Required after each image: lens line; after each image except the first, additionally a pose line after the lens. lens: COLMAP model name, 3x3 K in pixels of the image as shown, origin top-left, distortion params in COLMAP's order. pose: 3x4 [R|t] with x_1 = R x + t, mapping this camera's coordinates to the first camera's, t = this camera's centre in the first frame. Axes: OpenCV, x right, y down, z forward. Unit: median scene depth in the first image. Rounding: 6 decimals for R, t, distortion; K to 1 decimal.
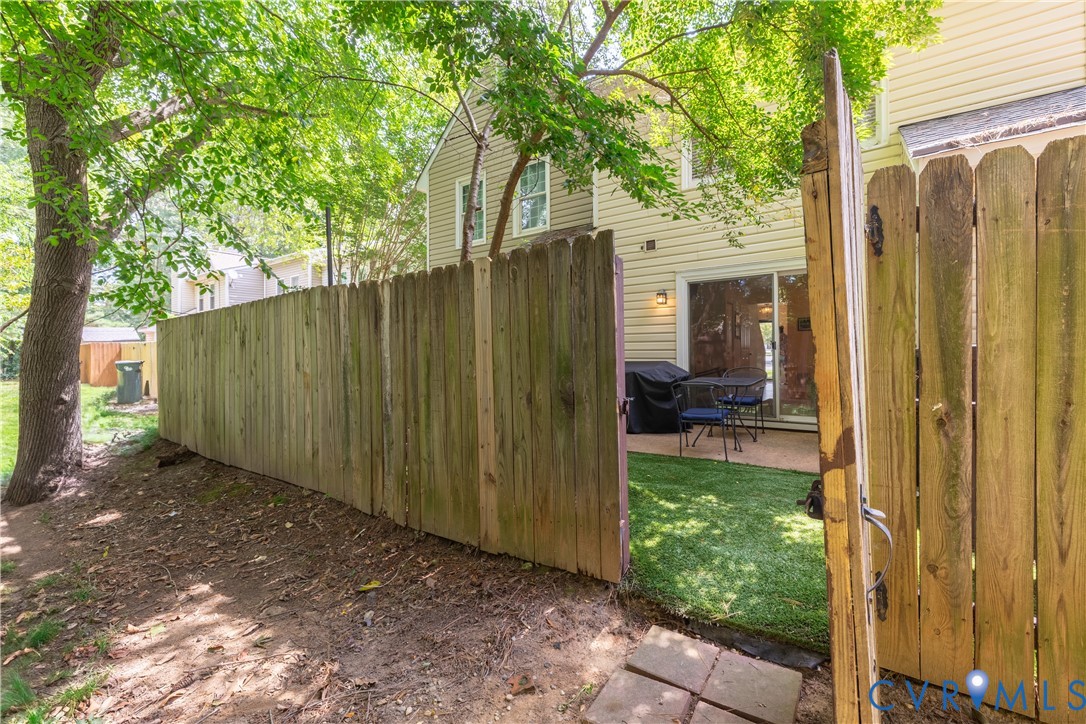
lens RADIAL K [[449.3, 0, 548.6], [0, 449.3, 356.6], [0, 0, 1]] dist [-0.000283, 0.000758]
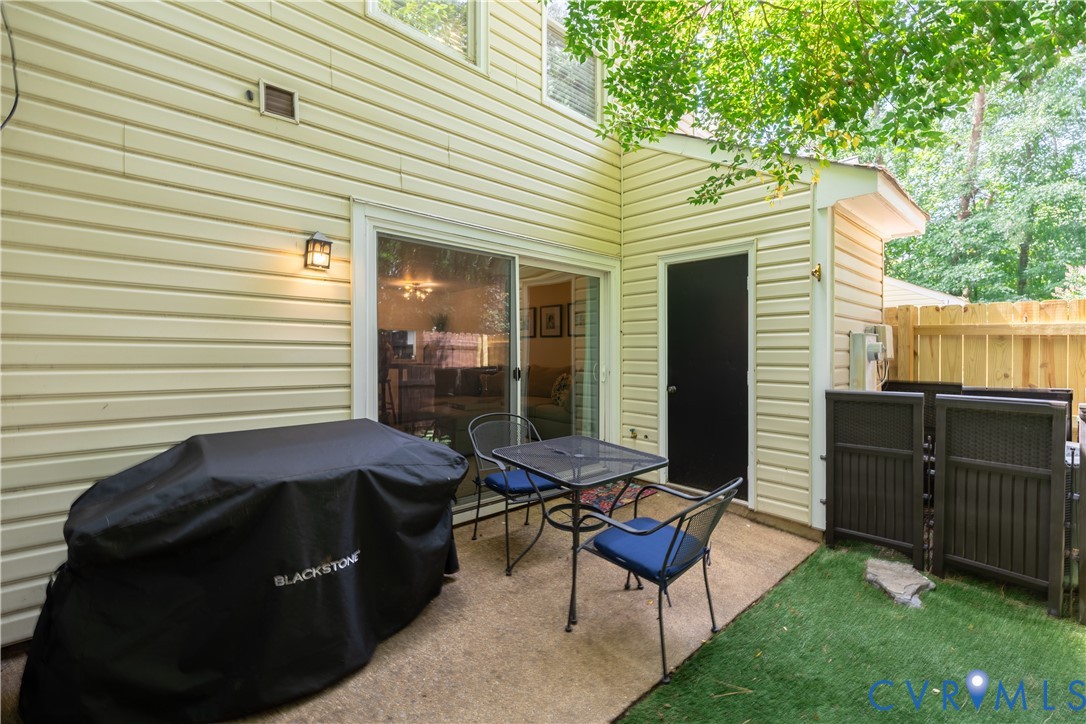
lens RADIAL K [[449.3, 0, 548.4], [0, 449.3, 357.4], [0, 0, 1]] dist [-0.000283, 0.000758]
pose [[0.229105, 0.002626, 0.973398, -0.080183], [-0.007483, 0.999972, -0.000936, -0.042464], [-0.973373, -0.007070, 0.229118, 0.722704]]
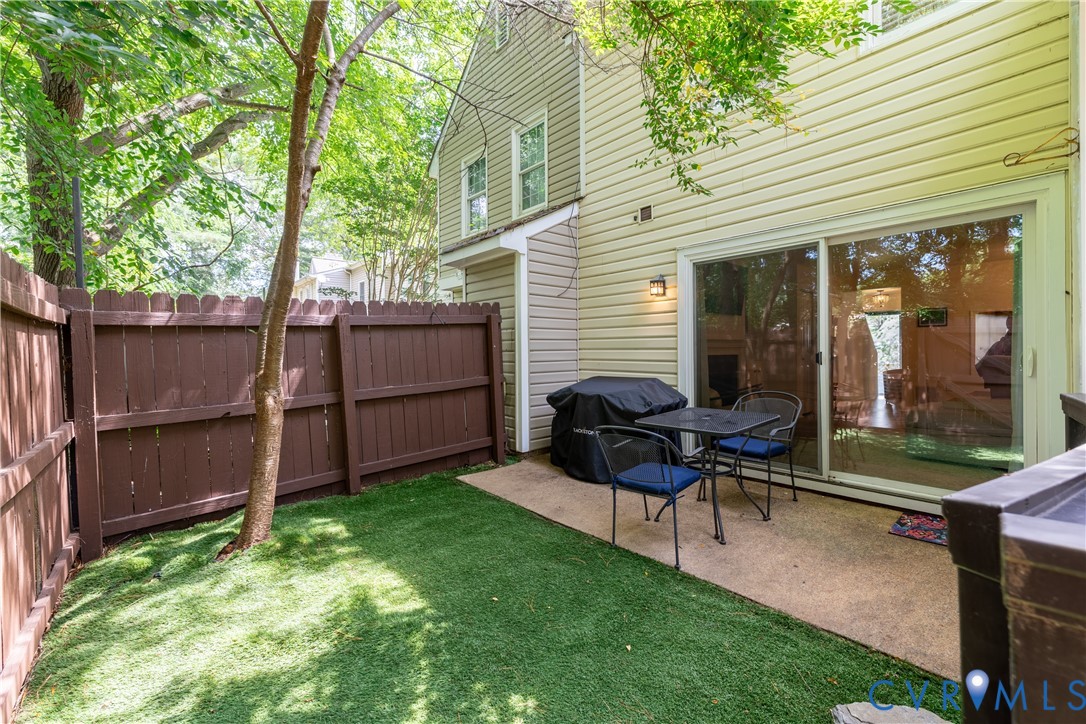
lens RADIAL K [[449.3, 0, 545.0], [0, 449.3, 355.4], [0, 0, 1]] dist [-0.000283, 0.000758]
pose [[0.971502, 0.006055, -0.236954, 0.249608], [-0.003552, 0.999933, 0.010988, -0.030921], [0.237005, -0.009833, 0.971459, 0.274664]]
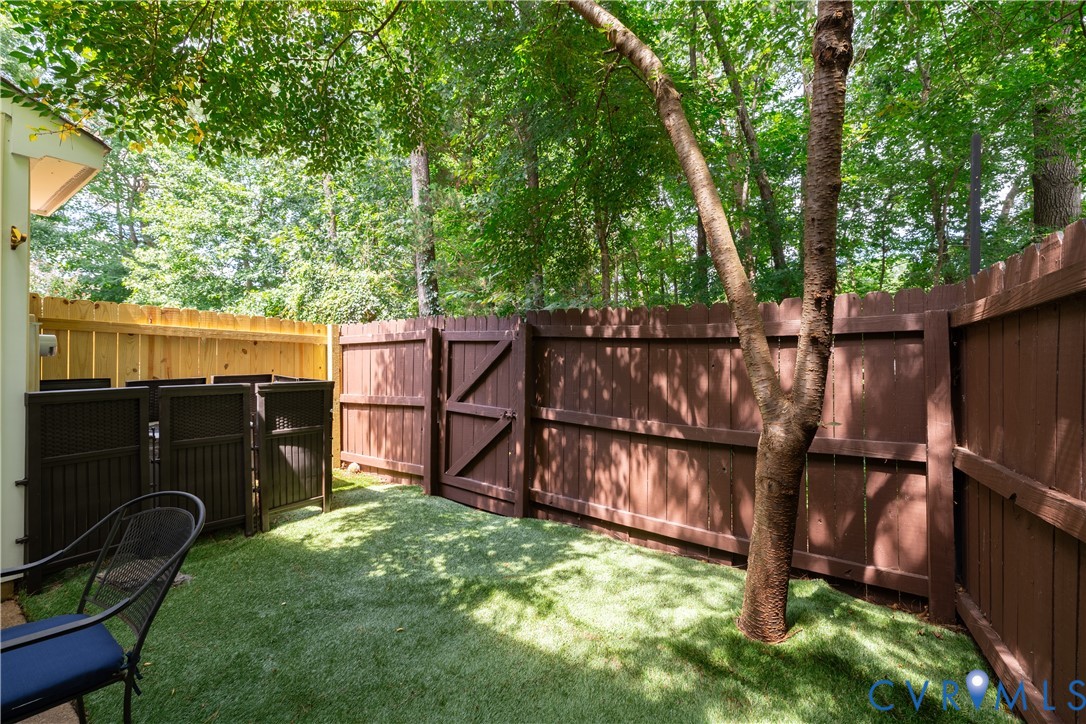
lens RADIAL K [[449.3, 0, 538.9], [0, 449.3, 361.8], [0, 0, 1]] dist [-0.000283, 0.000758]
pose [[-0.999963, 0.008627, 0.000344, 0.034382], [0.008626, 0.999961, -0.001635, -0.030570], [-0.000358, -0.001632, -0.999999, 0.909559]]
